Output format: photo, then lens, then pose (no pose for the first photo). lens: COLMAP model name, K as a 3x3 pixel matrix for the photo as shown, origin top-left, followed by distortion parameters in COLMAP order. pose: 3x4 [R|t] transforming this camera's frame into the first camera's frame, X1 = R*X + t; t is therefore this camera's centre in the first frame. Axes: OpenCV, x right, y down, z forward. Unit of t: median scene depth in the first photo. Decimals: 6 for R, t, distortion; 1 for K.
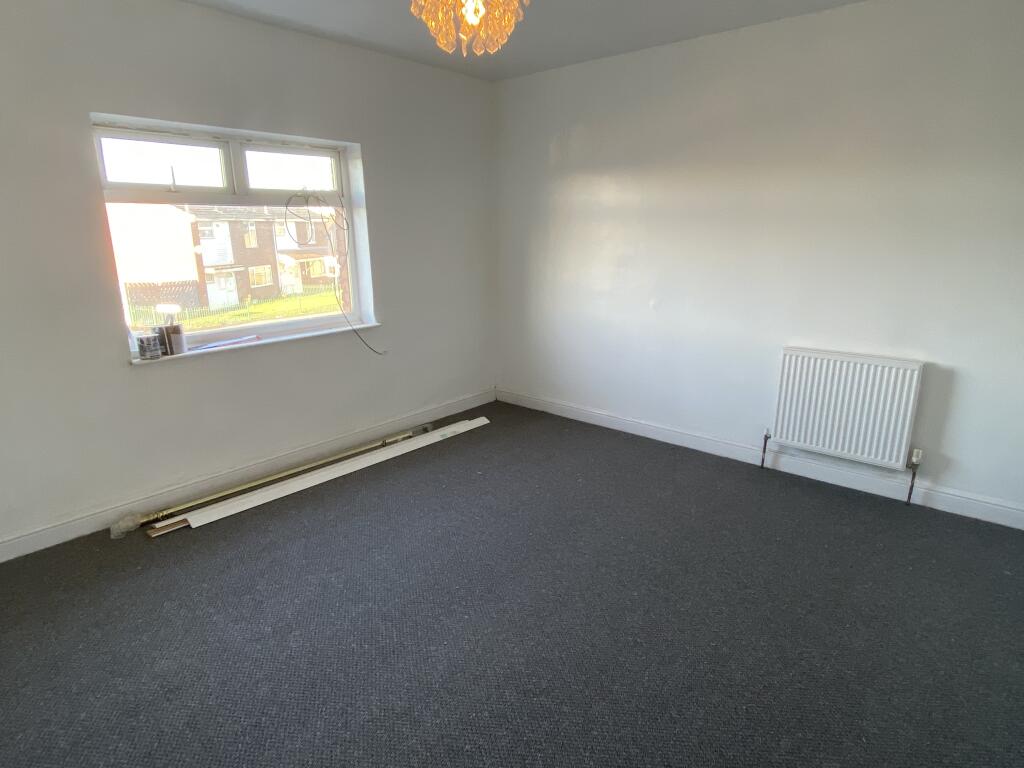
lens RADIAL K [[584.2, 0, 514.7], [0, 584.2, 383.8], [0, 0, 1]] dist [0.050704, -0.037362]
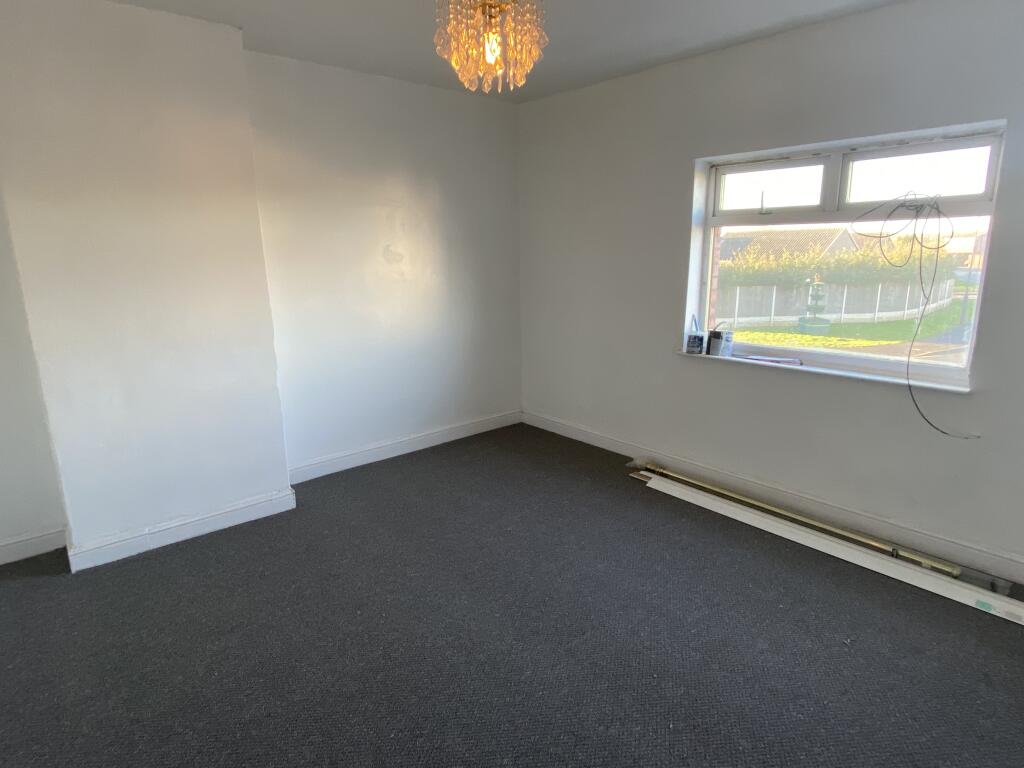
lens RADIAL K [[584.2, 0, 514.7], [0, 584.2, 383.0], [0, 0, 1]] dist [0.050704, -0.037362]
pose [[-0.136337, 0.223762, -0.965061, 0.565847], [-0.259363, 0.932117, 0.252764, -0.175758], [0.956108, 0.284762, -0.069047, 0.670761]]
